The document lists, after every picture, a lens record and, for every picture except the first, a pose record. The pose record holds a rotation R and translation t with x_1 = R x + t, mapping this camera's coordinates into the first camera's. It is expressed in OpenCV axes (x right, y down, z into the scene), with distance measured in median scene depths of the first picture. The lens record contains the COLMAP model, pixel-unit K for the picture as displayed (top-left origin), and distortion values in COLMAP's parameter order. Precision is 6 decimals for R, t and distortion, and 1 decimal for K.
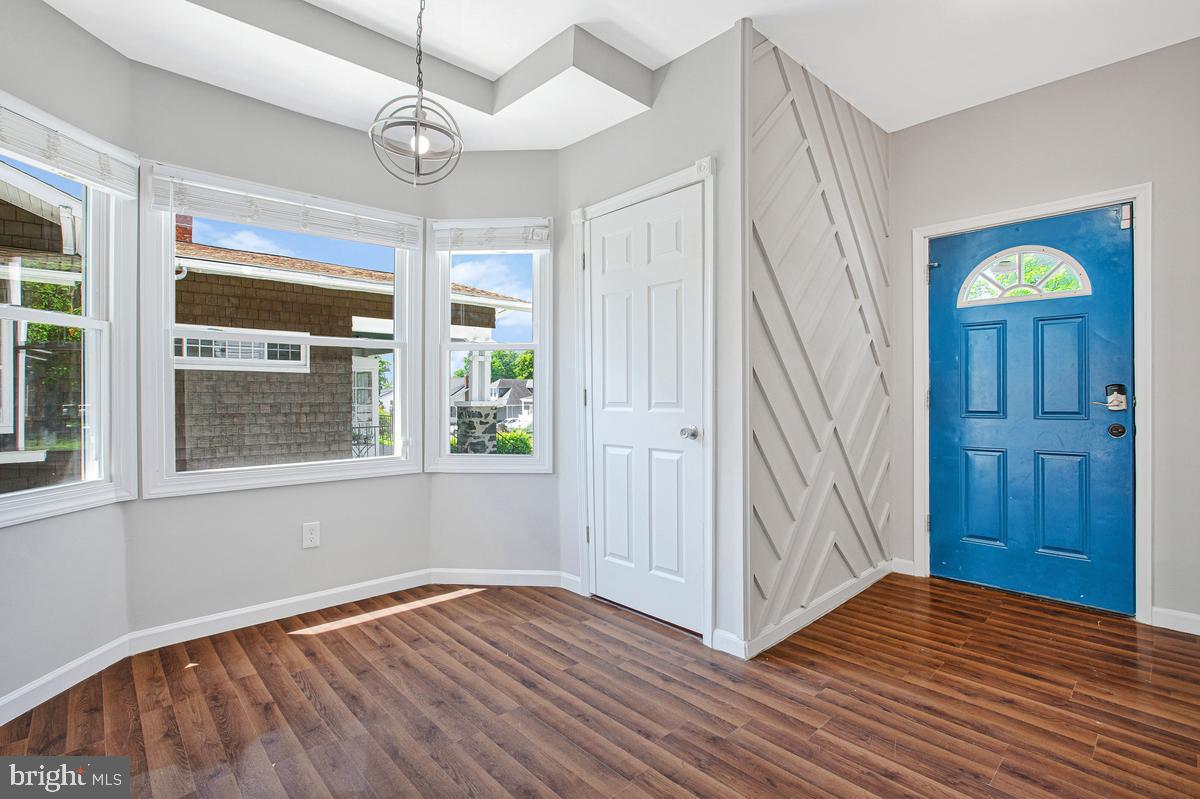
lens RADIAL K [[561.9, 0, 599.5], [0, 561.9, 393.3], [0, 0, 1]] dist [-0.010826, 0.003290]
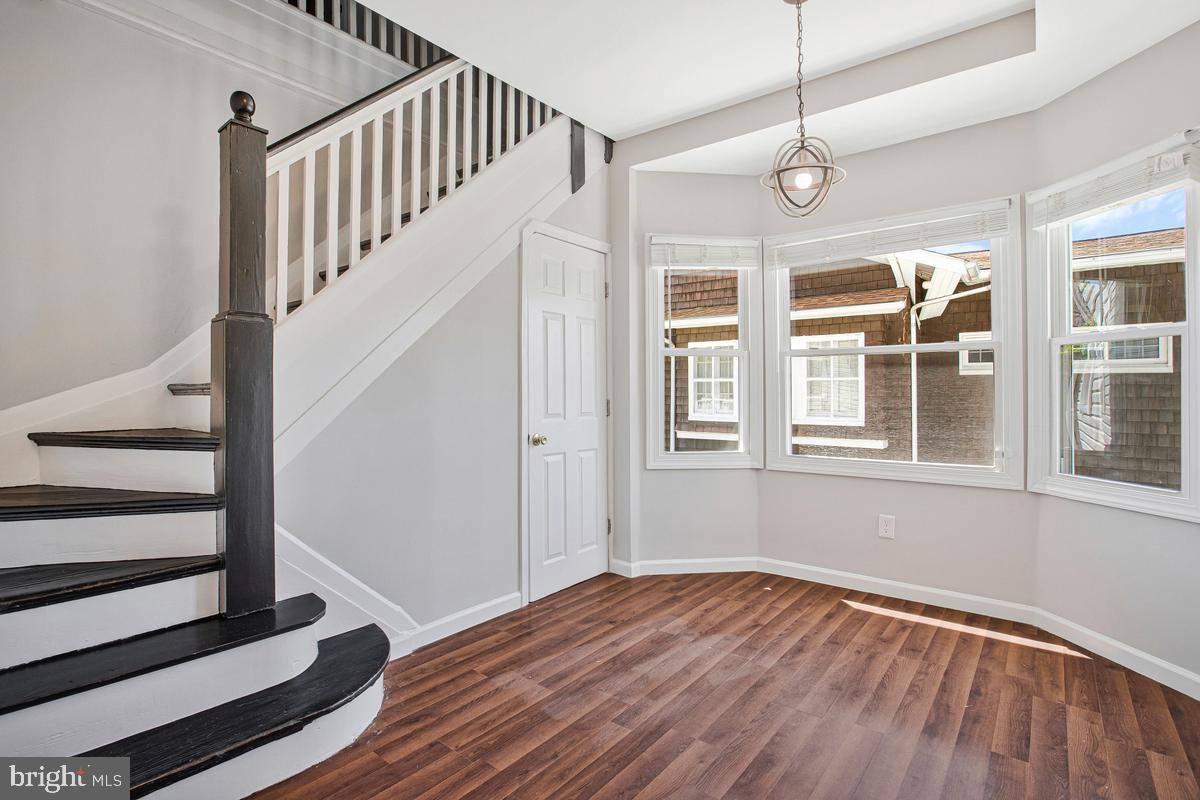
lens RADIAL K [[561.9, 0, 596.6], [0, 561.9, 397.0], [0, 0, 1]] dist [-0.010826, 0.003290]
pose [[0.180469, -0.001252, -0.983580, 0.515596], [-0.000889, 0.999999, -0.001436, 0.002289], [0.983580, 0.001133, 0.180468, 0.273714]]
